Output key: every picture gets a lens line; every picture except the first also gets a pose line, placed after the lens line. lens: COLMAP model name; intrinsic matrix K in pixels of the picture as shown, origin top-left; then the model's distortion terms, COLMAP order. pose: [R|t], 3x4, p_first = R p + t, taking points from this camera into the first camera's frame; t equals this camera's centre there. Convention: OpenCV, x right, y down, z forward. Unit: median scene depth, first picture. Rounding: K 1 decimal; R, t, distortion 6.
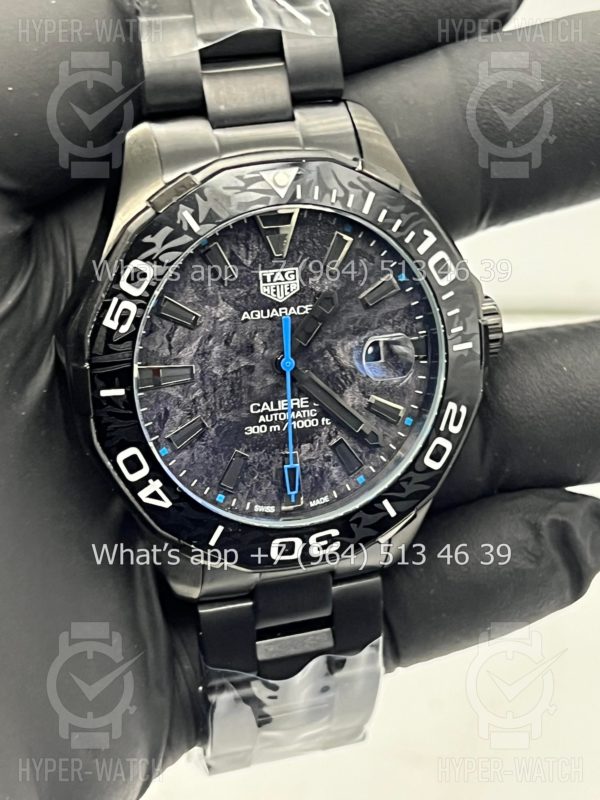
lens RADIAL K [[1861.7, 0, 300.5], [0, 1861.7, 413.9], [0, 0, 1]] dist [0.253384, -0.578484]
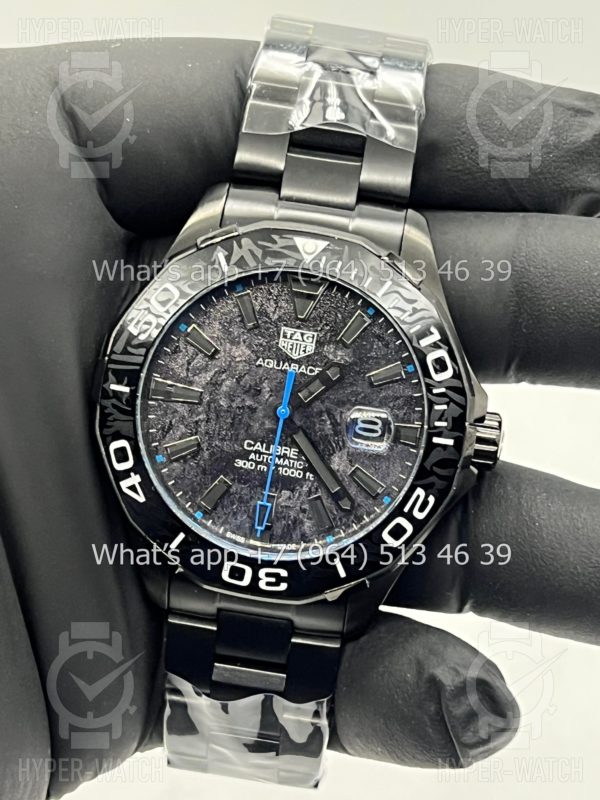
lens RADIAL K [[1861.7, 0, 300.5], [0, 1861.7, 413.9], [0, 0, 1]] dist [0.253384, -0.578484]
pose [[0.909302, 0.240221, -0.339799, 0.381935], [-0.295228, 0.947870, -0.119932, 0.104908], [0.293275, 0.209373, 0.932820, -0.038353]]
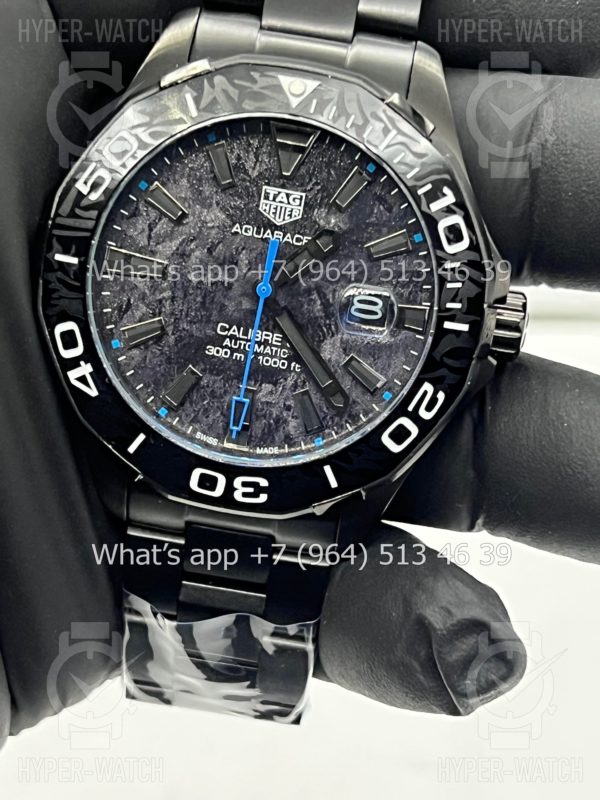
lens RADIAL K [[1861.7, 0, 300.5], [0, 1861.7, 413.9], [0, 0, 1]] dist [0.253384, -0.578484]
pose [[0.909244, 0.270777, -0.316156, 0.319741], [-0.301744, 0.951943, -0.052490, 0.075244], [0.286749, 0.143124, 0.947254, 0.134137]]
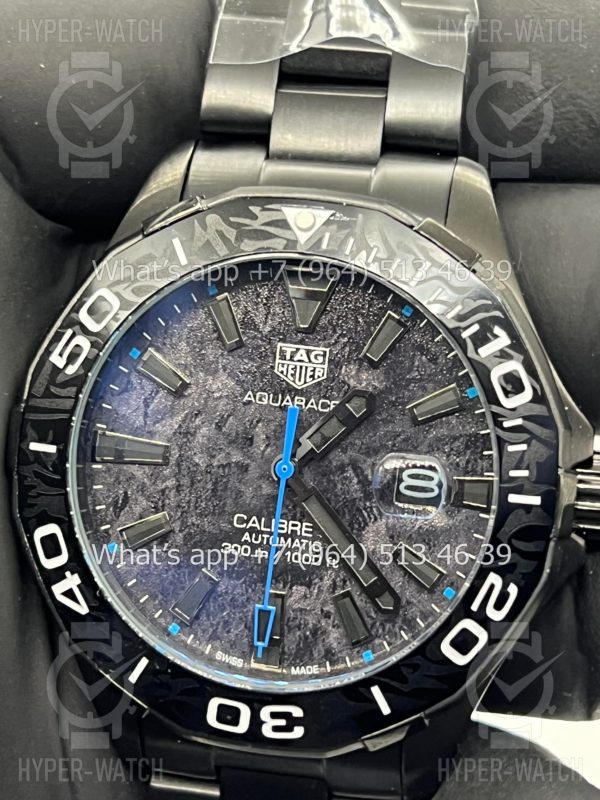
lens RADIAL K [[1861.7, 0, 300.5], [0, 1861.7, 413.9], [0, 0, 1]] dist [0.253384, -0.578484]
pose [[0.872556, 0.173526, -0.456657, 0.336631], [-0.254435, 0.959416, -0.121589, 0.041293], [0.417025, 0.222283, 0.881295, 0.337074]]
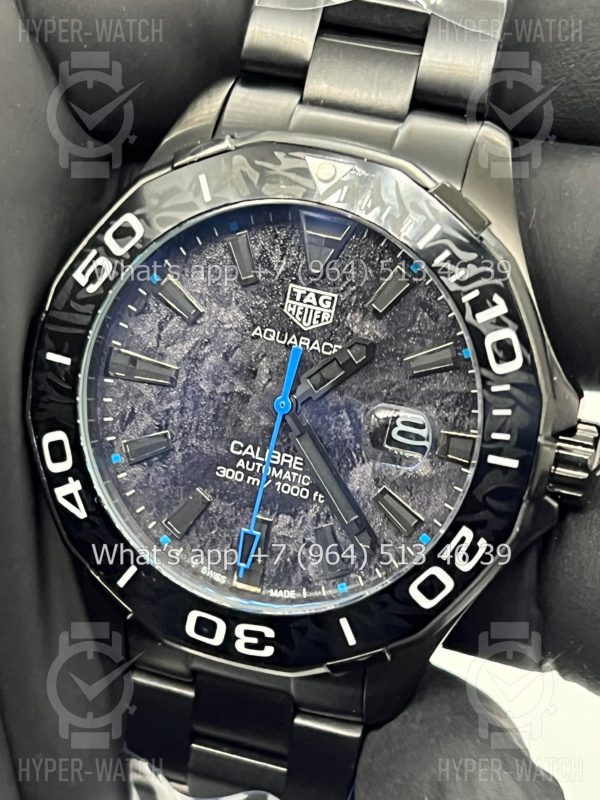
lens RADIAL K [[1861.7, 0, 300.5], [0, 1861.7, 413.9], [0, 0, 1]] dist [0.253384, -0.578484]
pose [[0.826523, 0.302964, -0.474418, 0.374294], [-0.361306, 0.931812, -0.034405, 0.001084], [0.431645, 0.199846, 0.879627, 0.309990]]
